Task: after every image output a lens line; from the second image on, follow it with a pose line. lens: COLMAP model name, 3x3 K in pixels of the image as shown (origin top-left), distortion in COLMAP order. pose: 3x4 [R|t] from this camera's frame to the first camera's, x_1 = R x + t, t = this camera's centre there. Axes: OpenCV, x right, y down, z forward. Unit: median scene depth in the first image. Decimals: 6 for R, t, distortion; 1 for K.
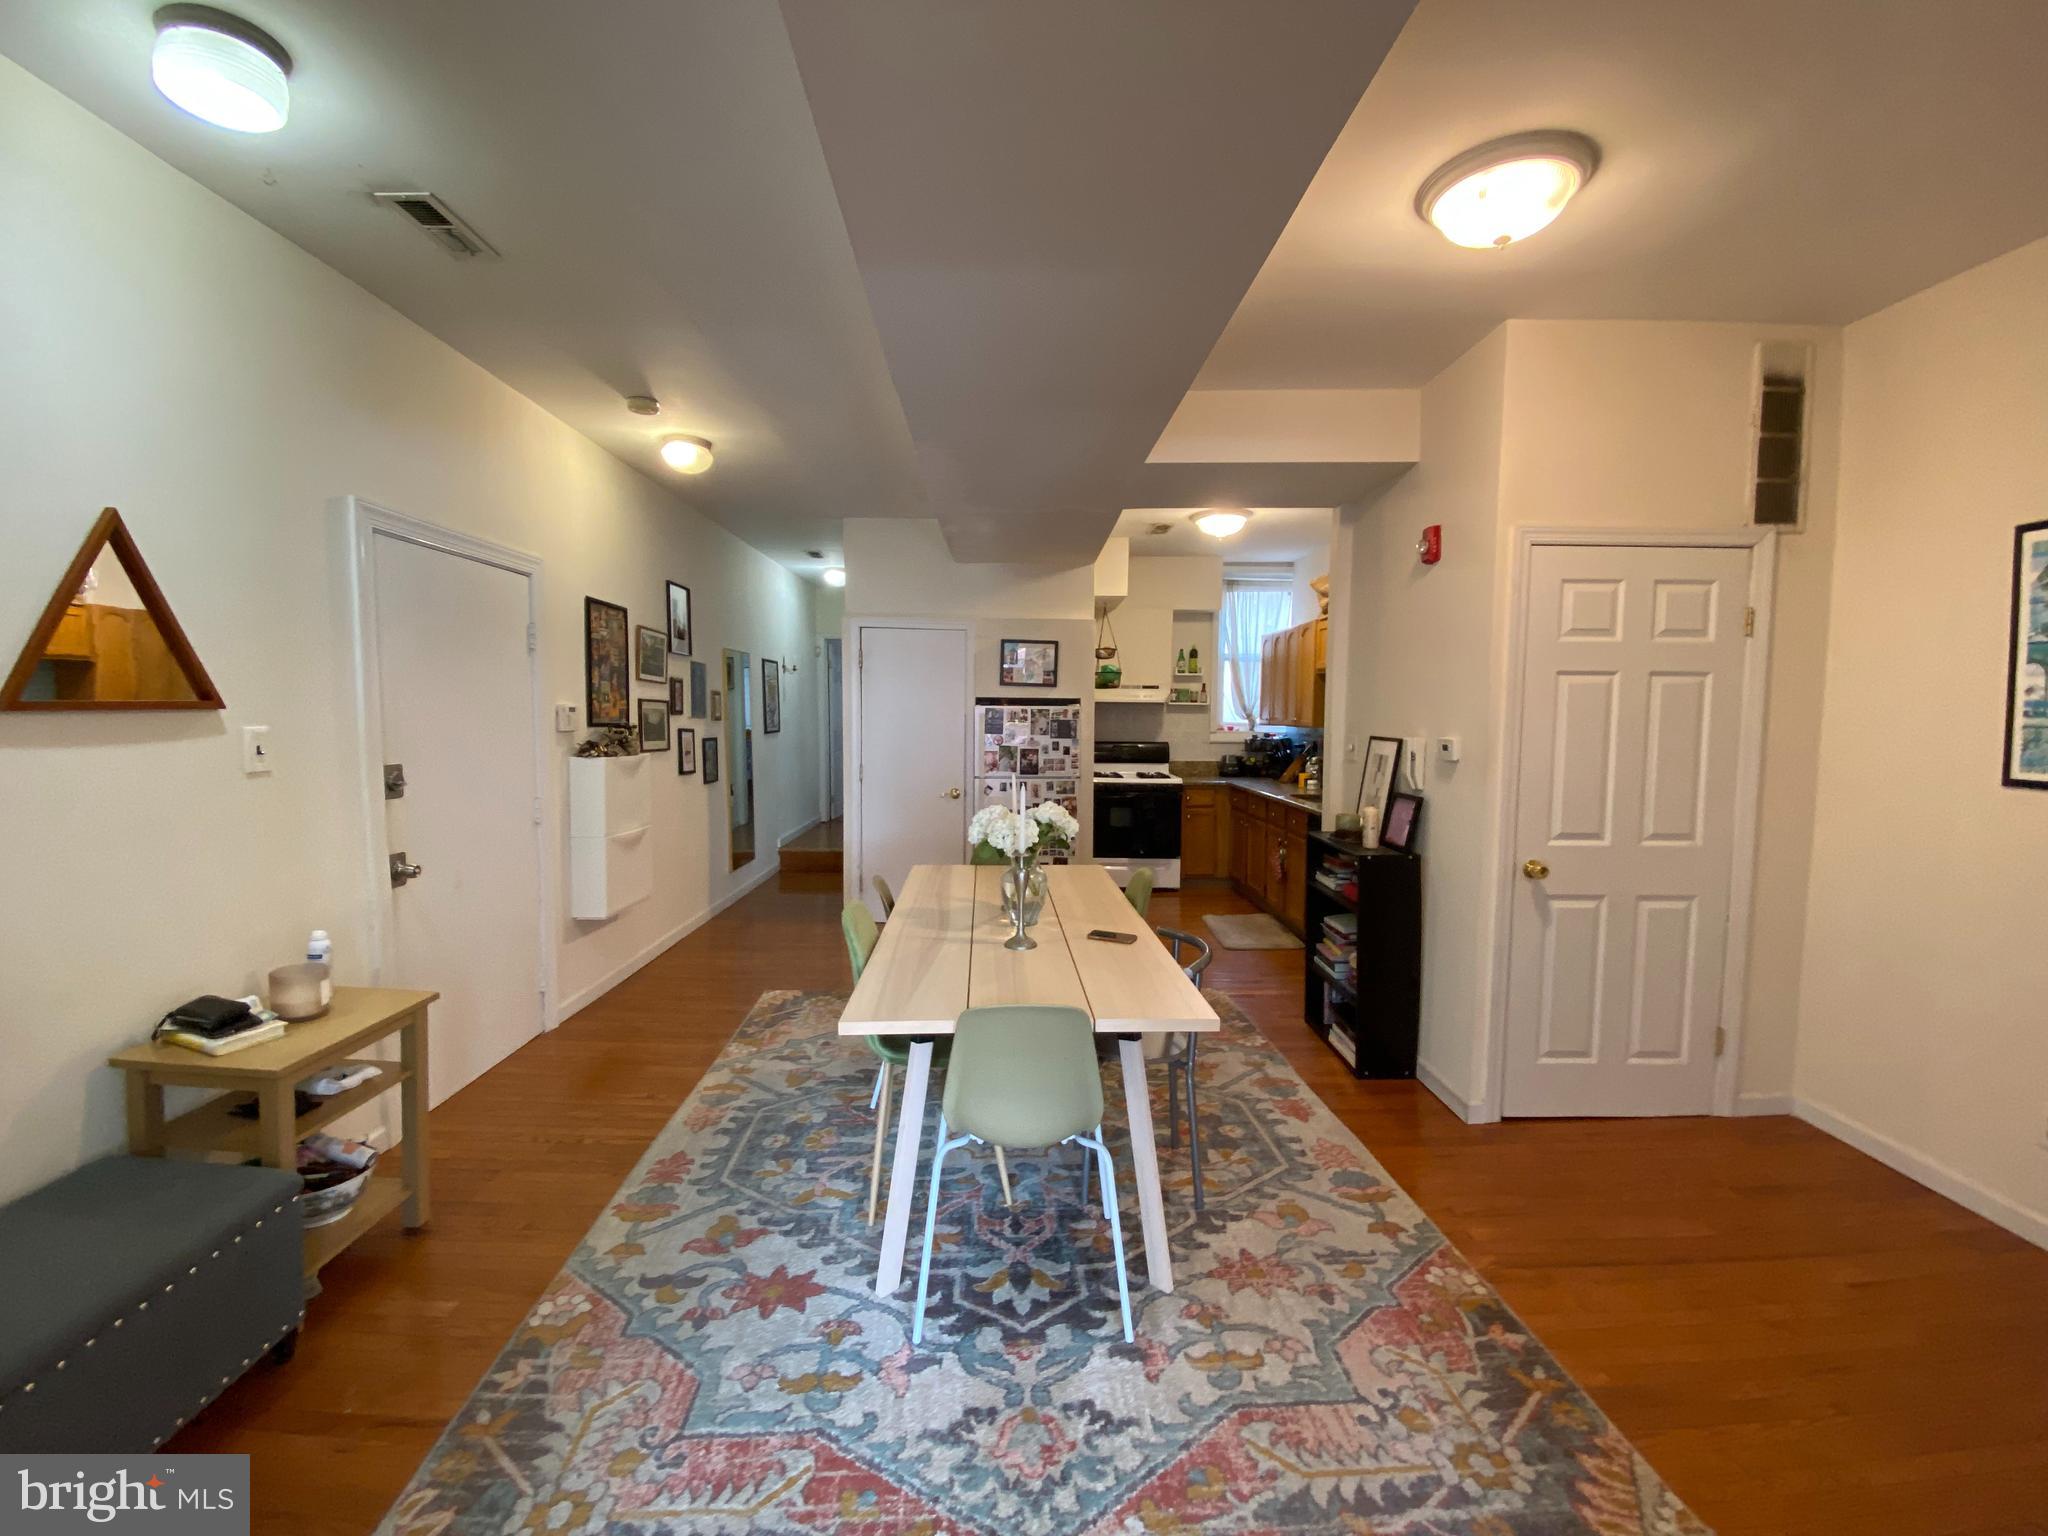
lens RADIAL K [[838.1, 0, 1016.5], [0, 838.1, 767.2], [0, 0, 1]] dist [0.047874, -0.041132]
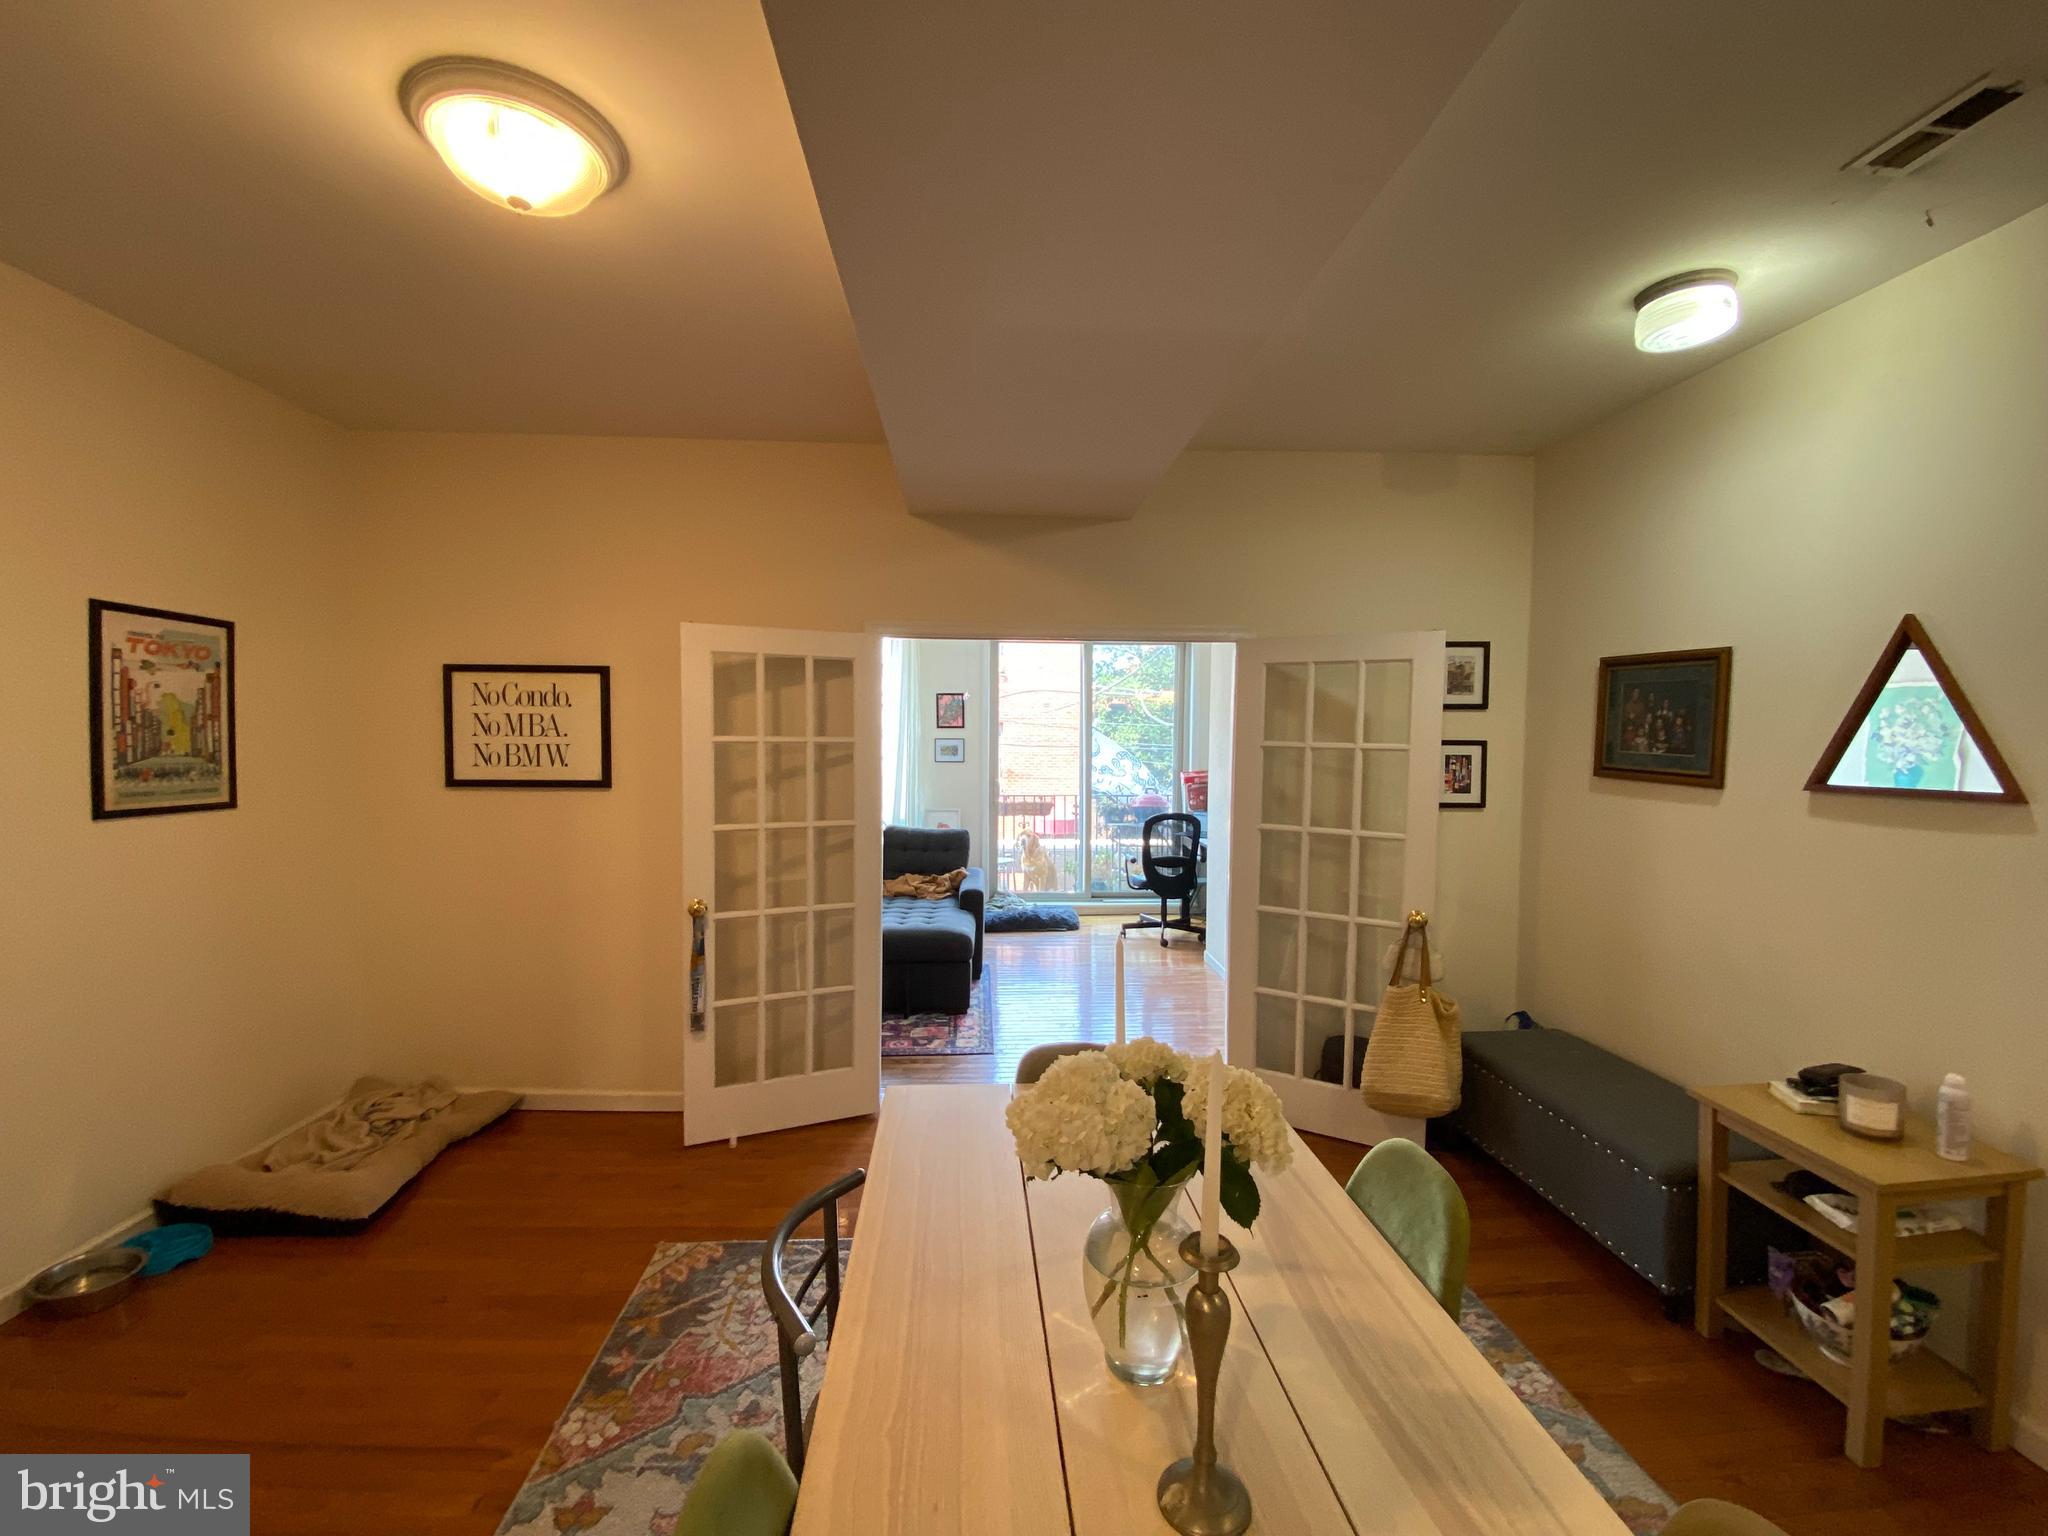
lens RADIAL K [[838.1, 0, 1016.5], [0, 838.1, 767.2], [0, 0, 1]] dist [0.047874, -0.041132]
pose [[-0.999373, -0.014311, -0.032391, 0.097408], [-0.017636, 0.994336, 0.104806, -0.152556], [0.030708, 0.105312, -0.993965, 1.573769]]
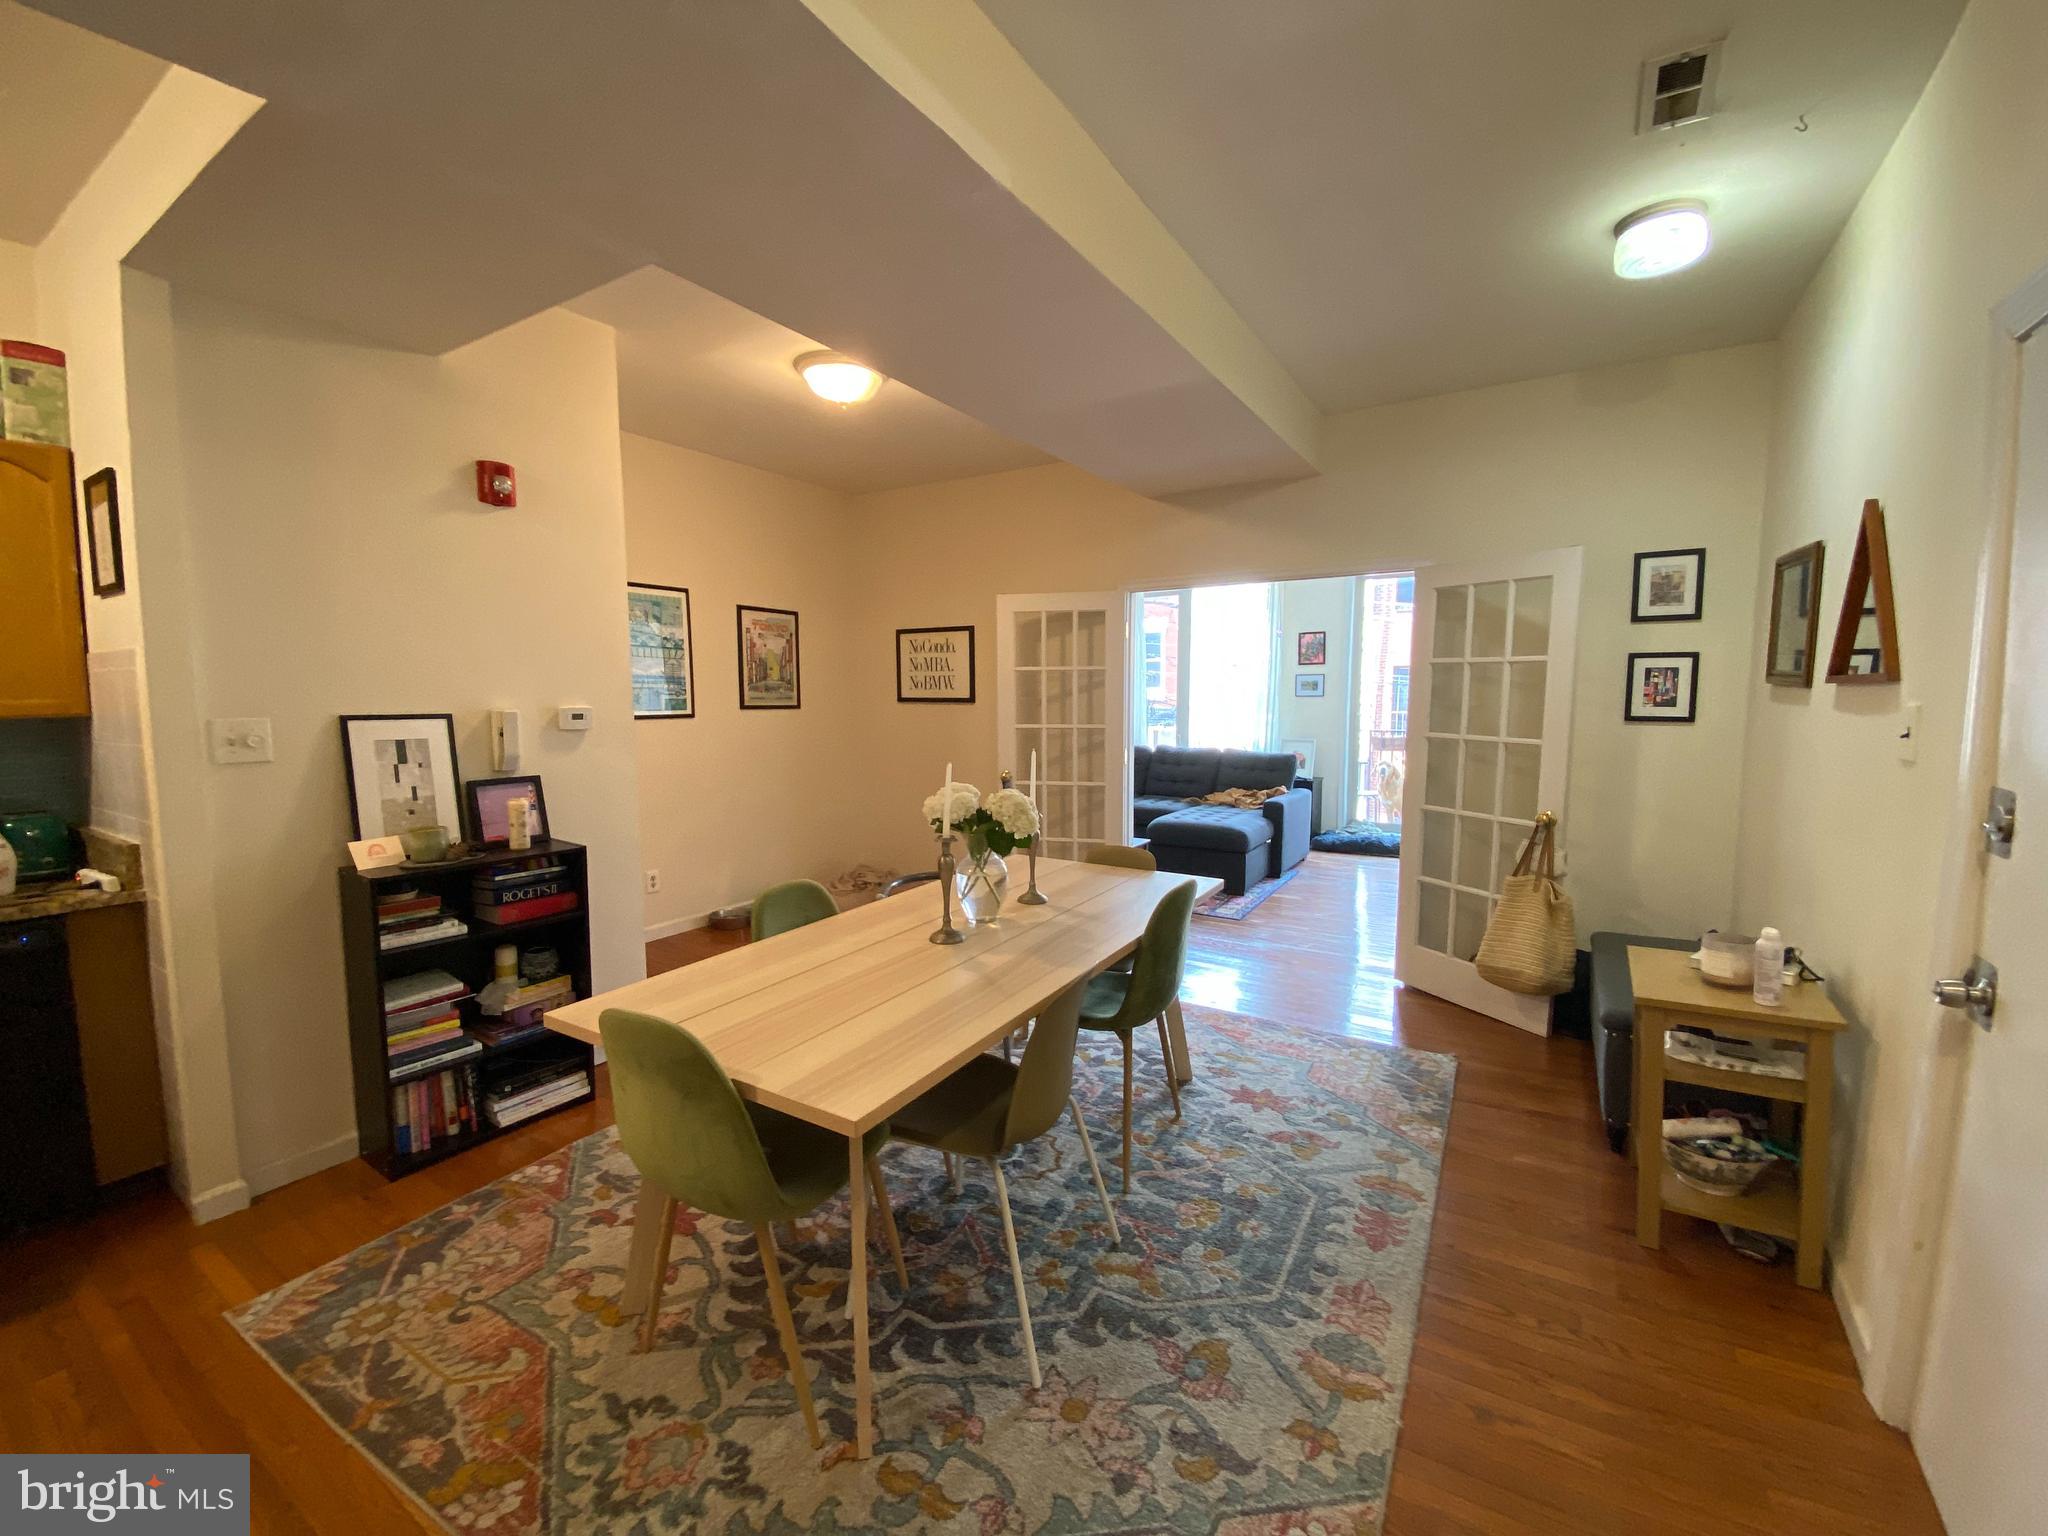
lens RADIAL K [[838.1, 0, 1016.5], [0, 838.1, 767.2], [0, 0, 1]] dist [0.047874, -0.041132]
pose [[-0.836554, -0.054919, 0.545124, -0.575144], [0.034092, 0.987817, 0.151837, -0.123862], [-0.546822, 0.145604, -0.824491, 1.945245]]
